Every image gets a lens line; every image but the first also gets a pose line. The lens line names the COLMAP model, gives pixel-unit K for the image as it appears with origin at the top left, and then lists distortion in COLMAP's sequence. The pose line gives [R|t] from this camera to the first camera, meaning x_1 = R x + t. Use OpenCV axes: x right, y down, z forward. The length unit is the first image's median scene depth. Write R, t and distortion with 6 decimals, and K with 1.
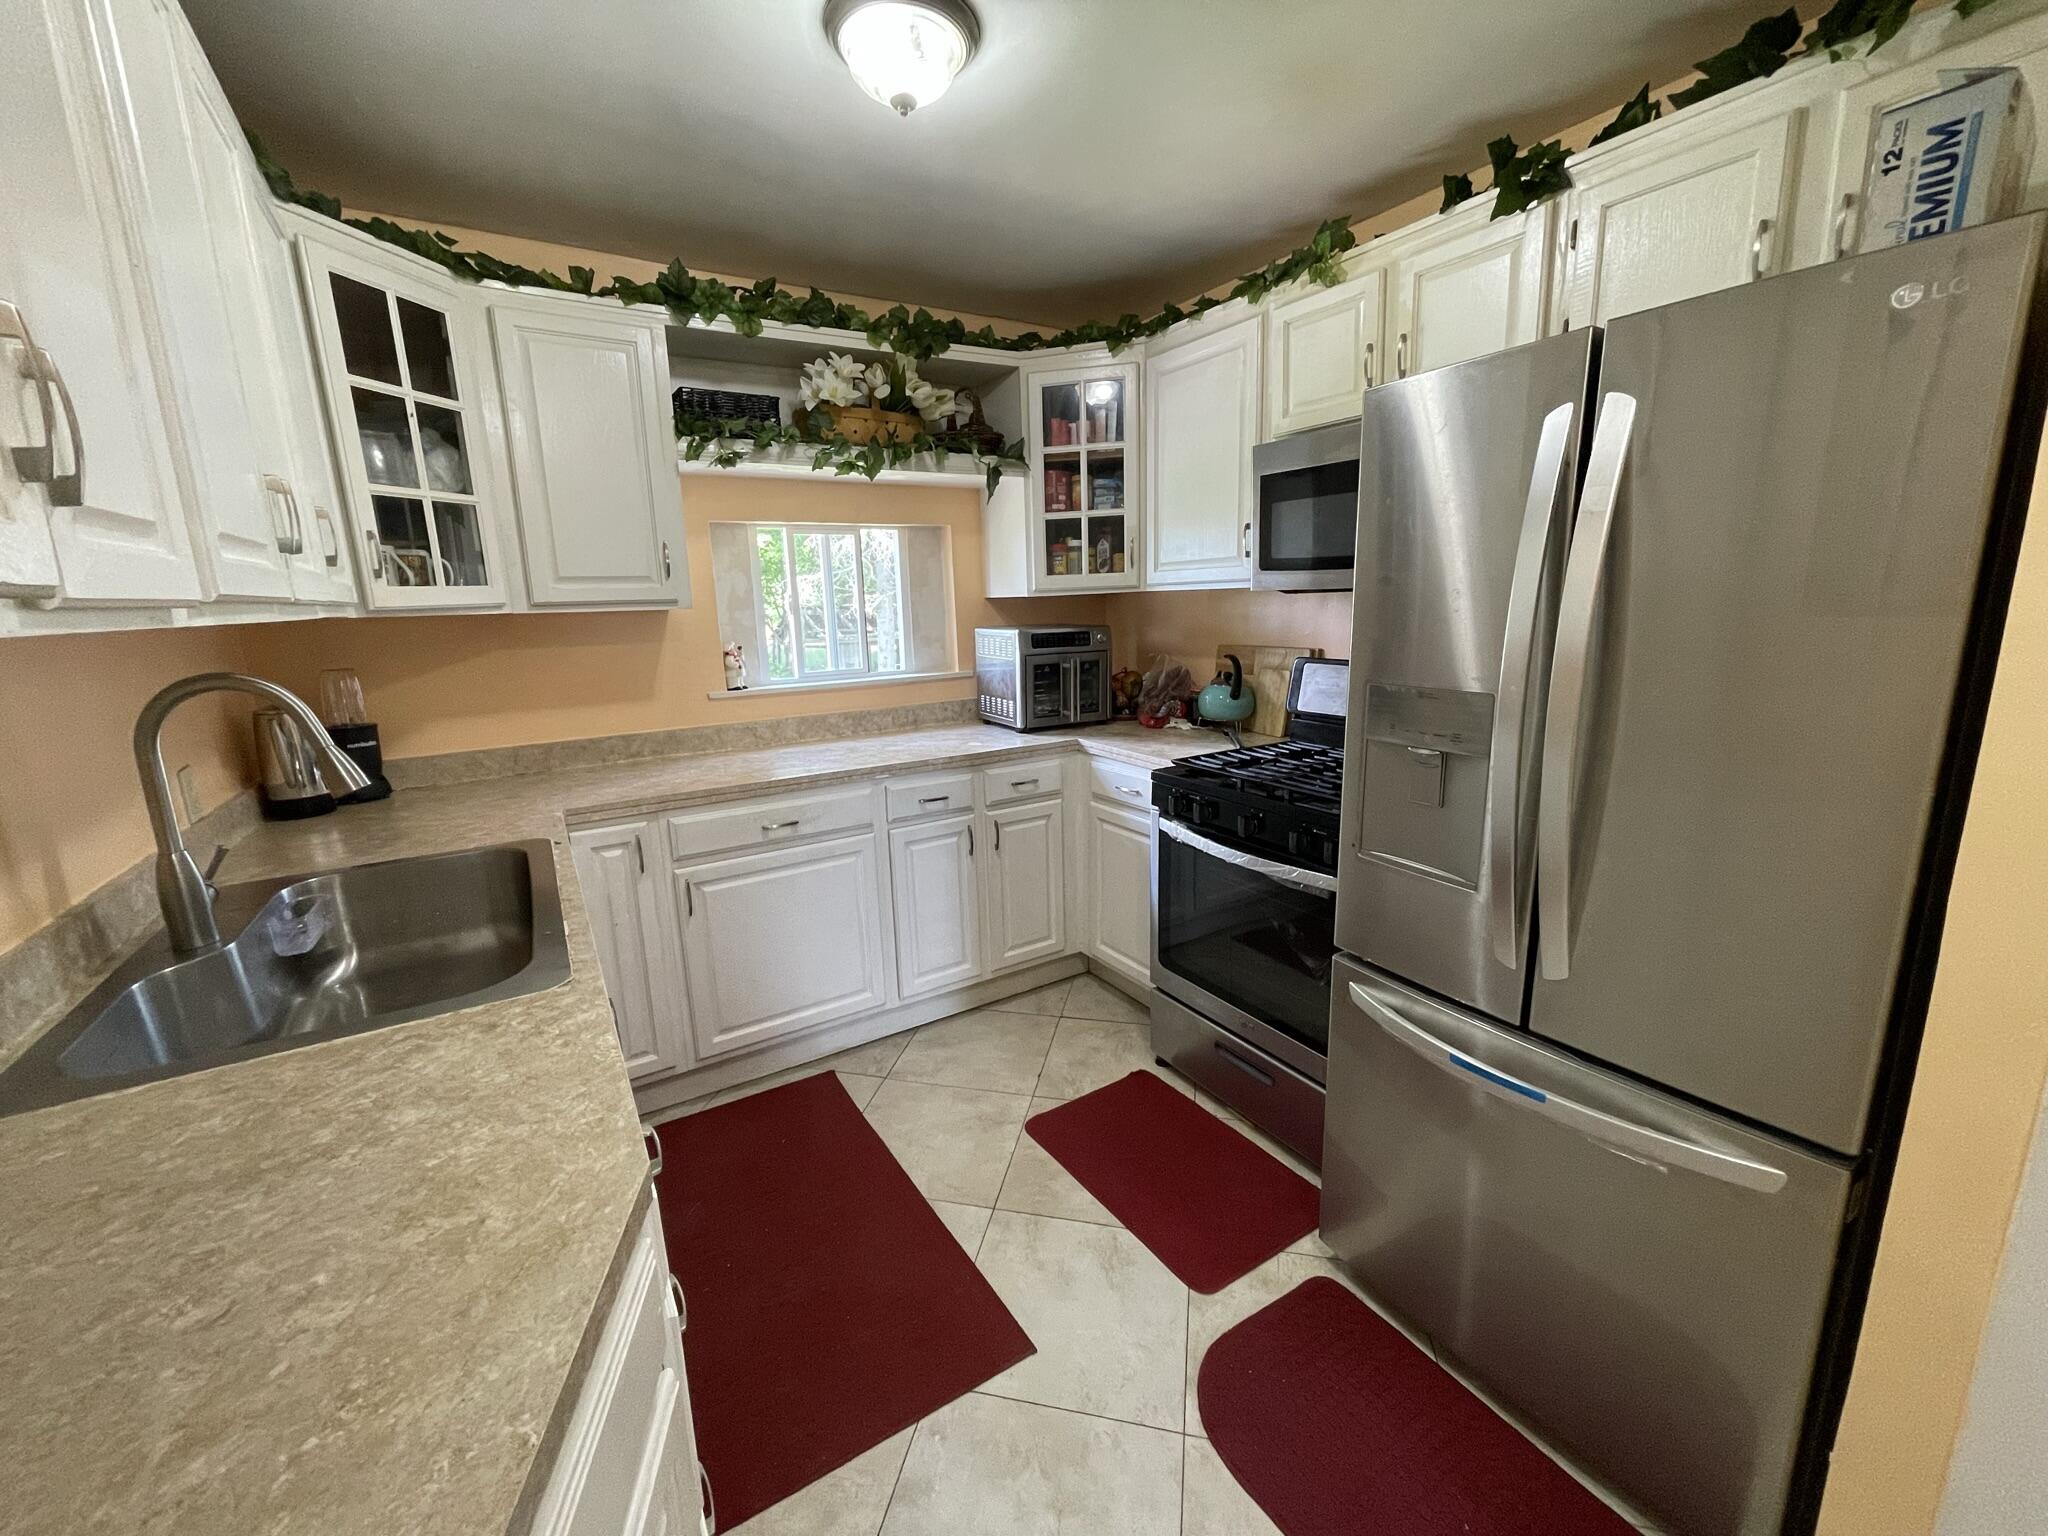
lens RADIAL K [[823.0, 0, 1024.0], [0, 823.0, 768.0], [0, 0, 1]] dist [-0.001032, 0.000318]
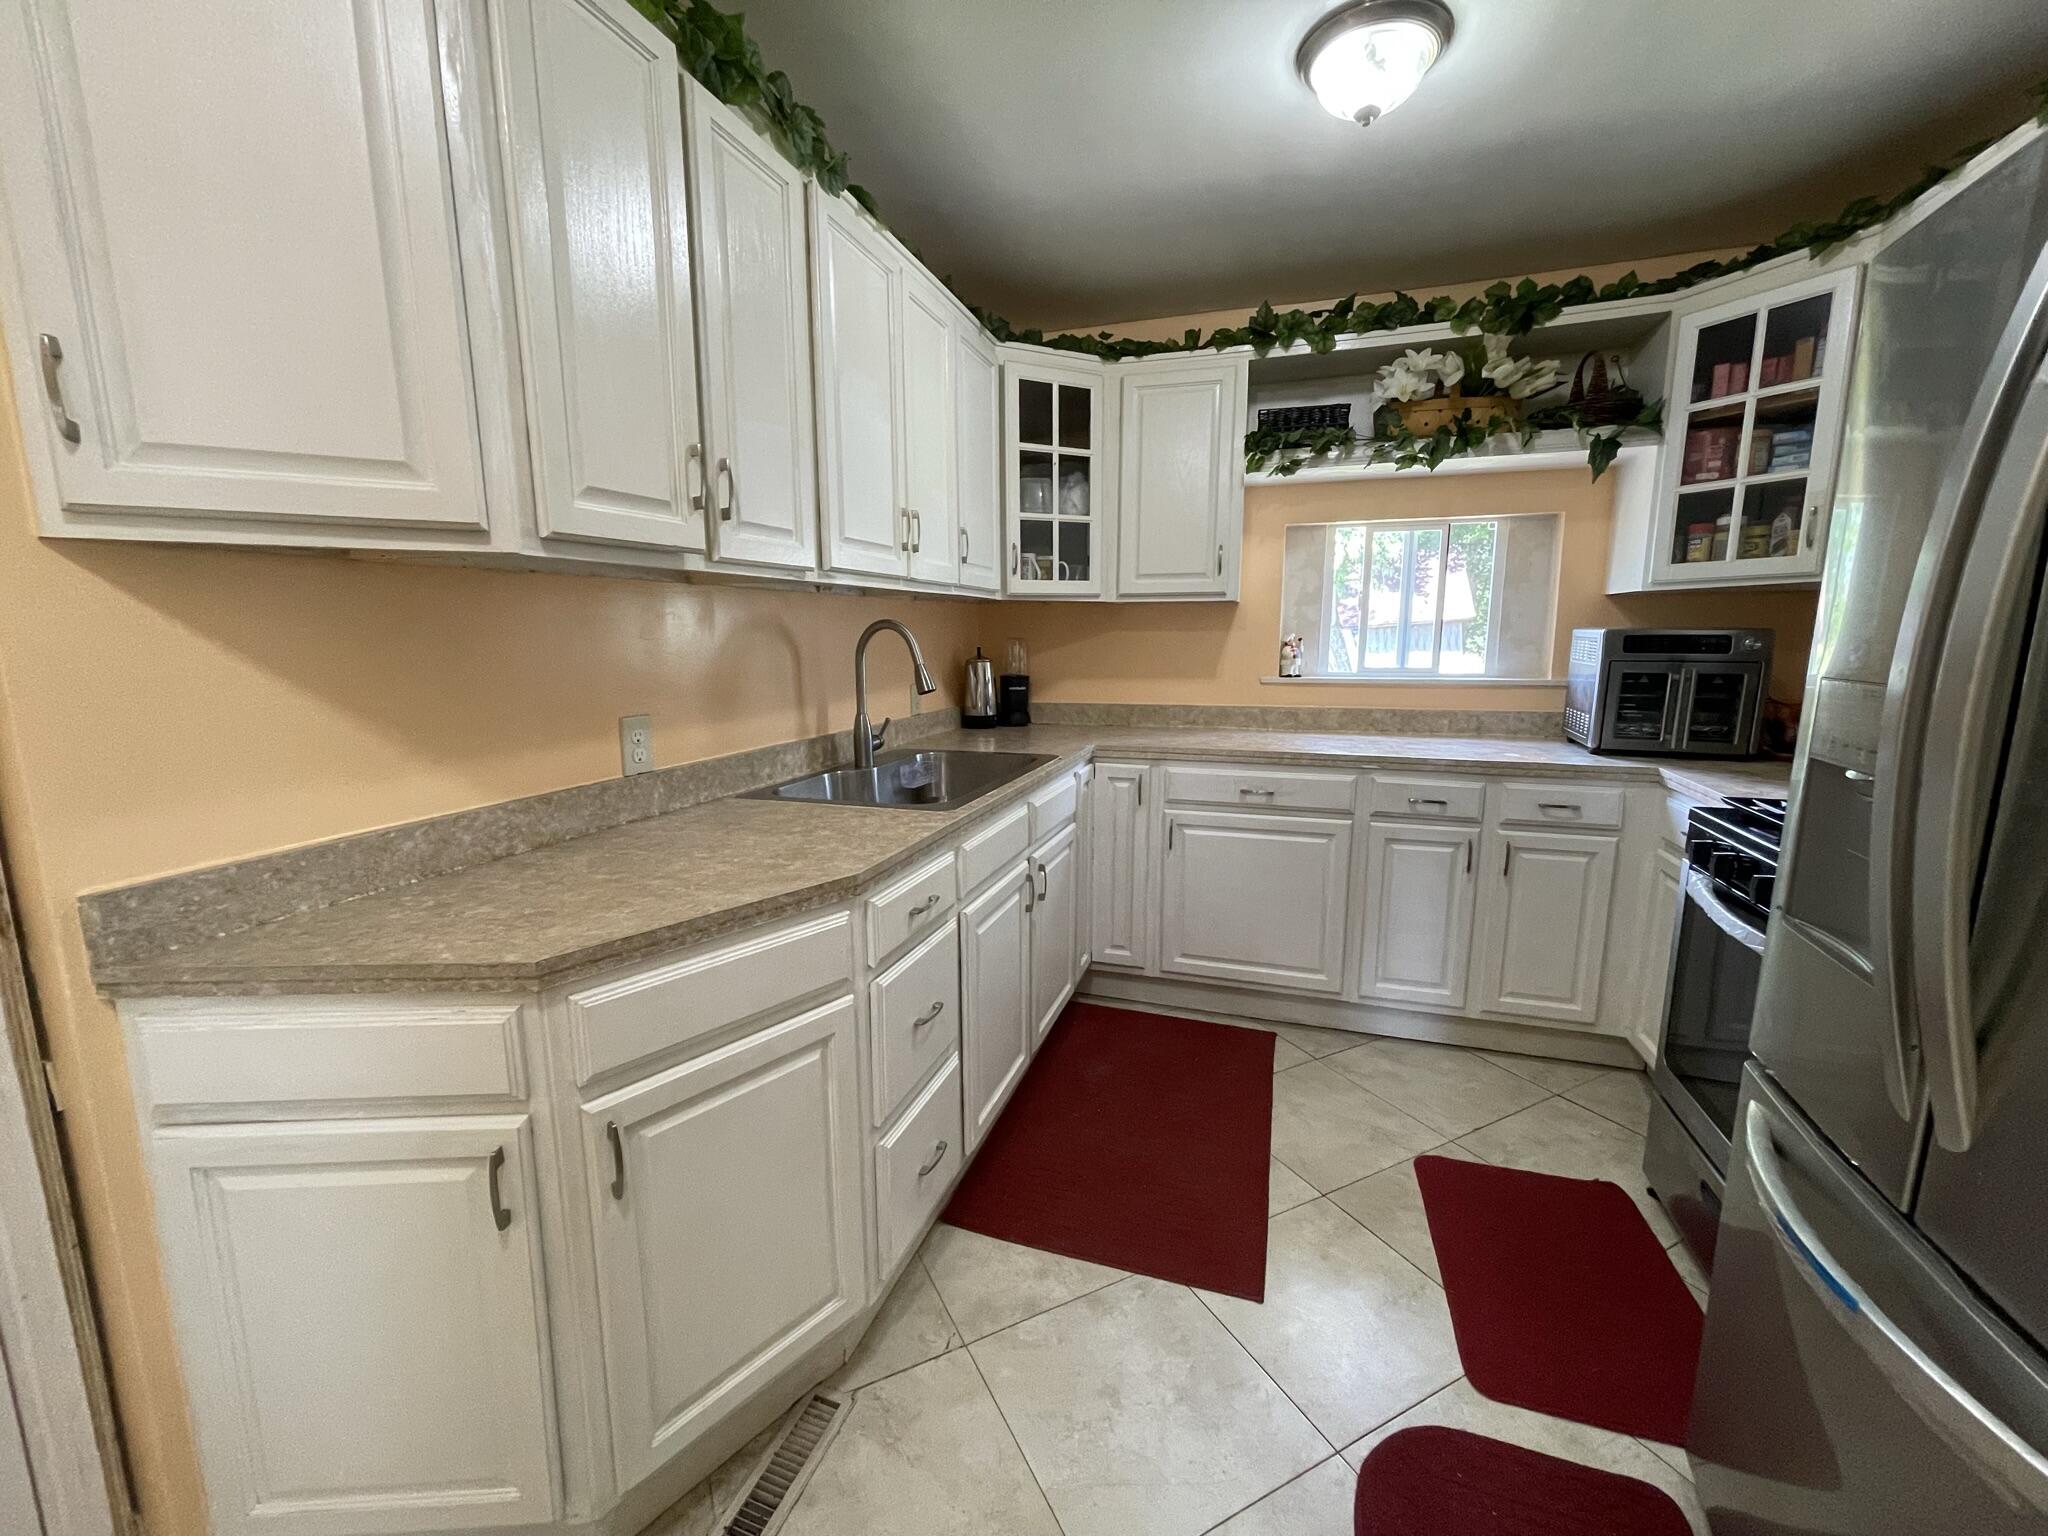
lens RADIAL K [[827.9, 0, 1024.0], [0, 827.9, 768.0], [0, 0, 1]] dist [0.012150, -0.005044]
pose [[0.642981, 0.151677, -0.750713, 0.307788], [-0.171040, 0.983876, 0.052292, 0.030154], [0.746539, 0.094779, 0.658556, 0.019714]]
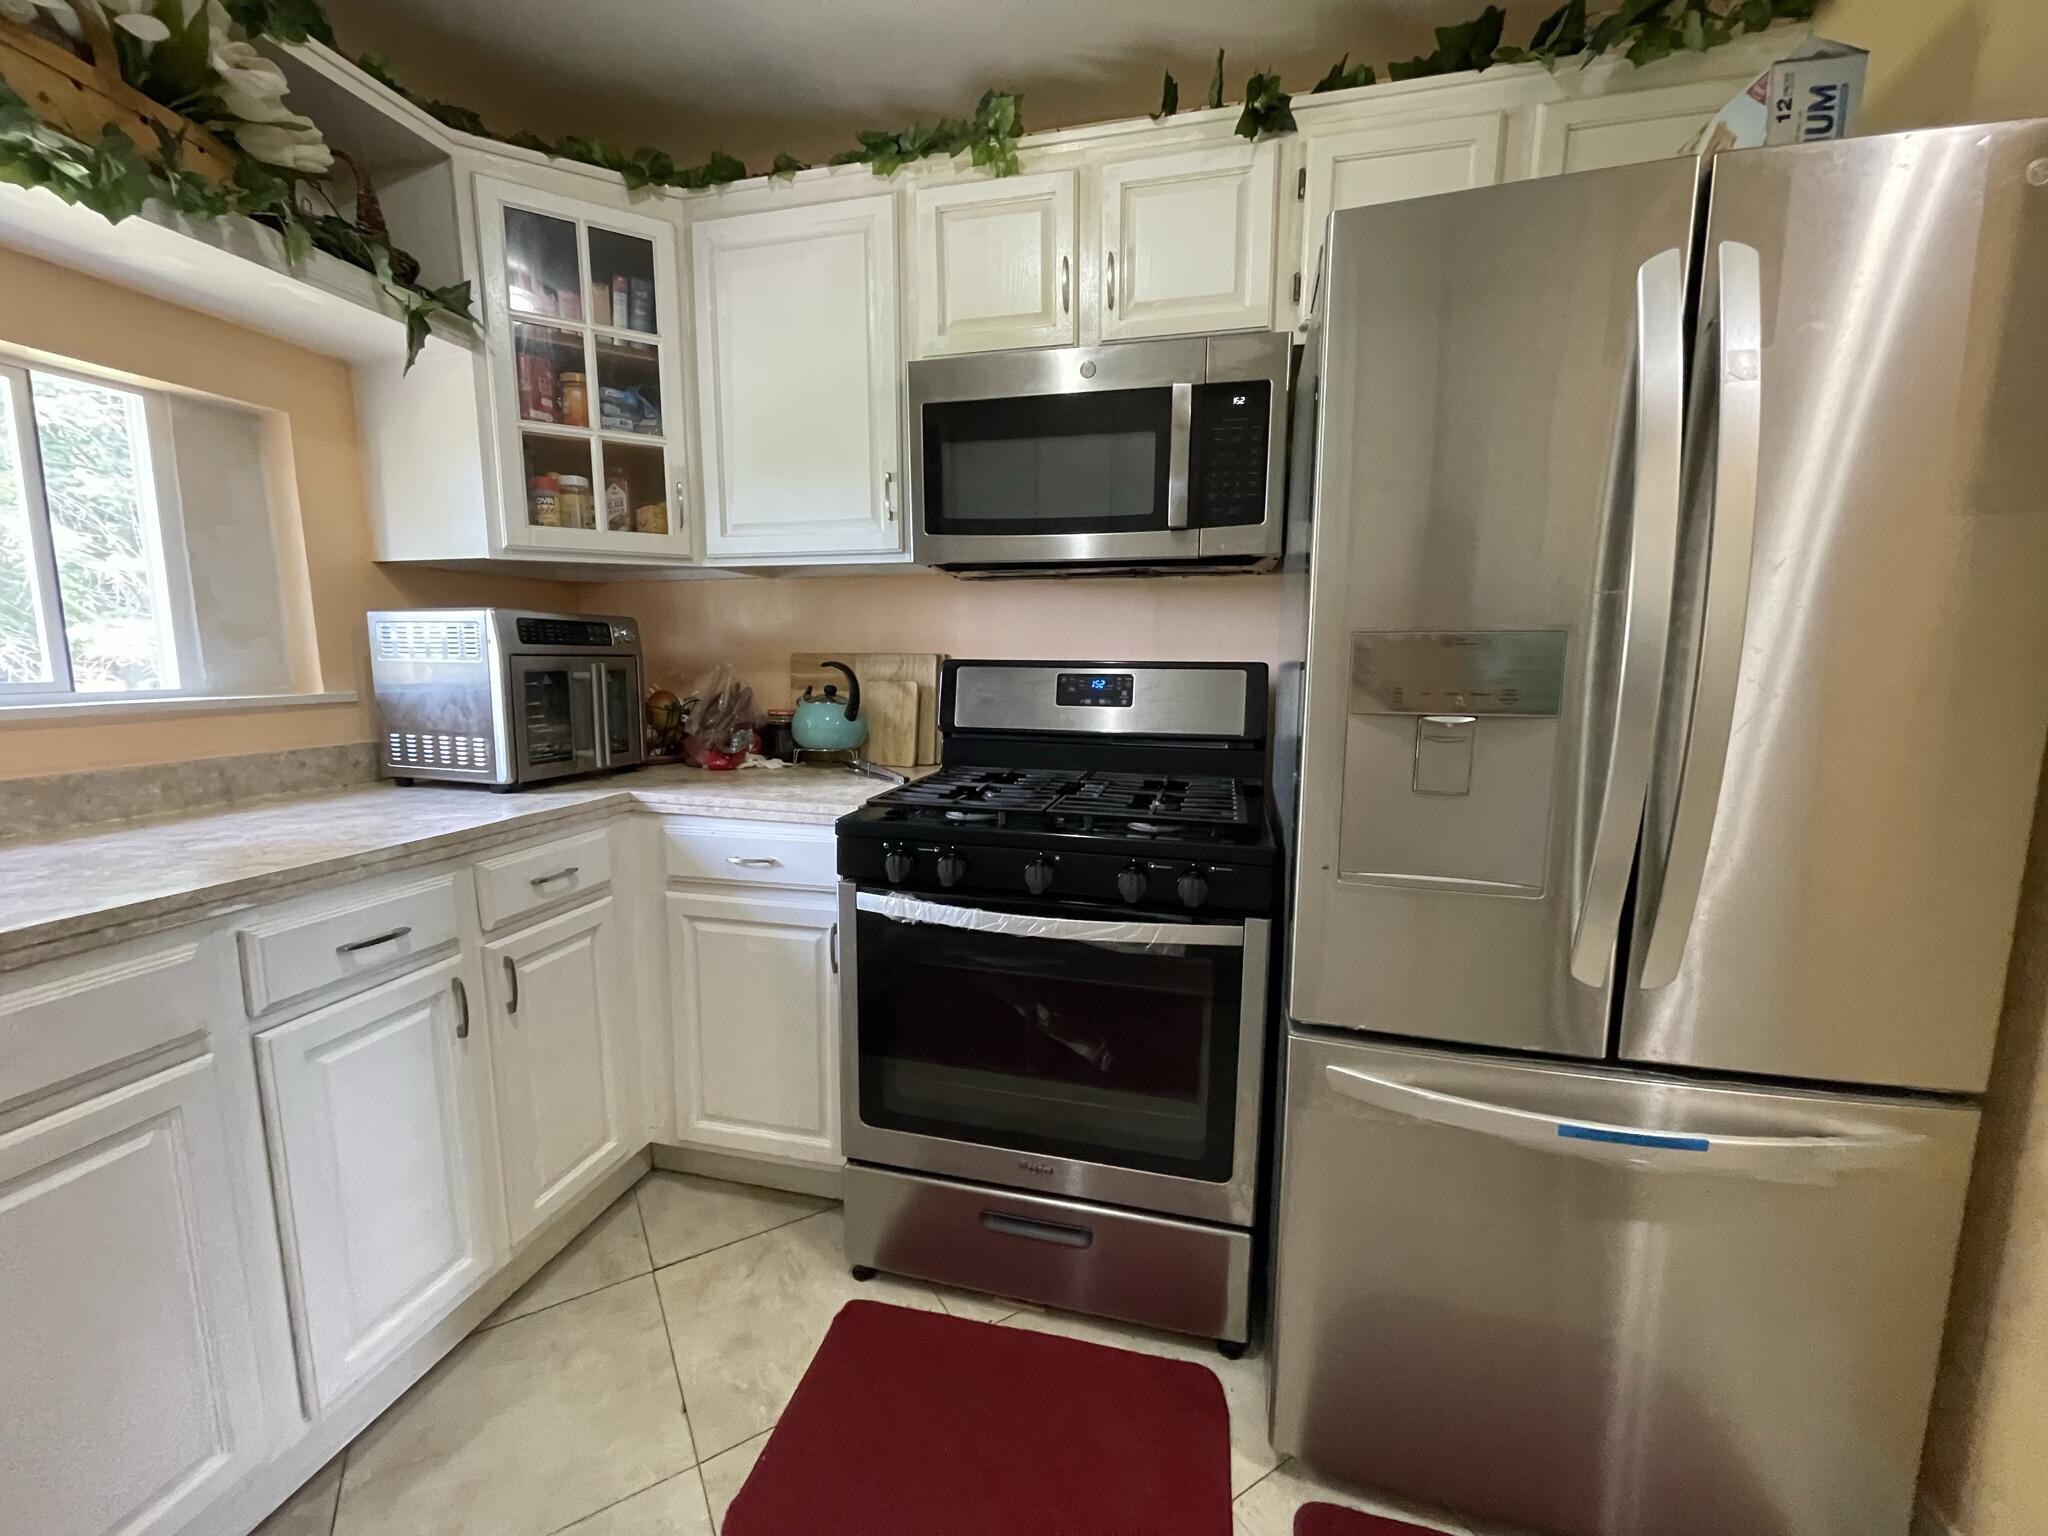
lens RADIAL K [[823.0, 0, 1024.0], [0, 823.0, 768.0], [0, 0, 1]] dist [-0.001032, 0.000318]
pose [[0.718639, -0.064741, 0.692363, -0.162056], [0.118865, 0.992440, -0.030575, -0.000238], [-0.685149, 0.104270, 0.720901, 0.407158]]
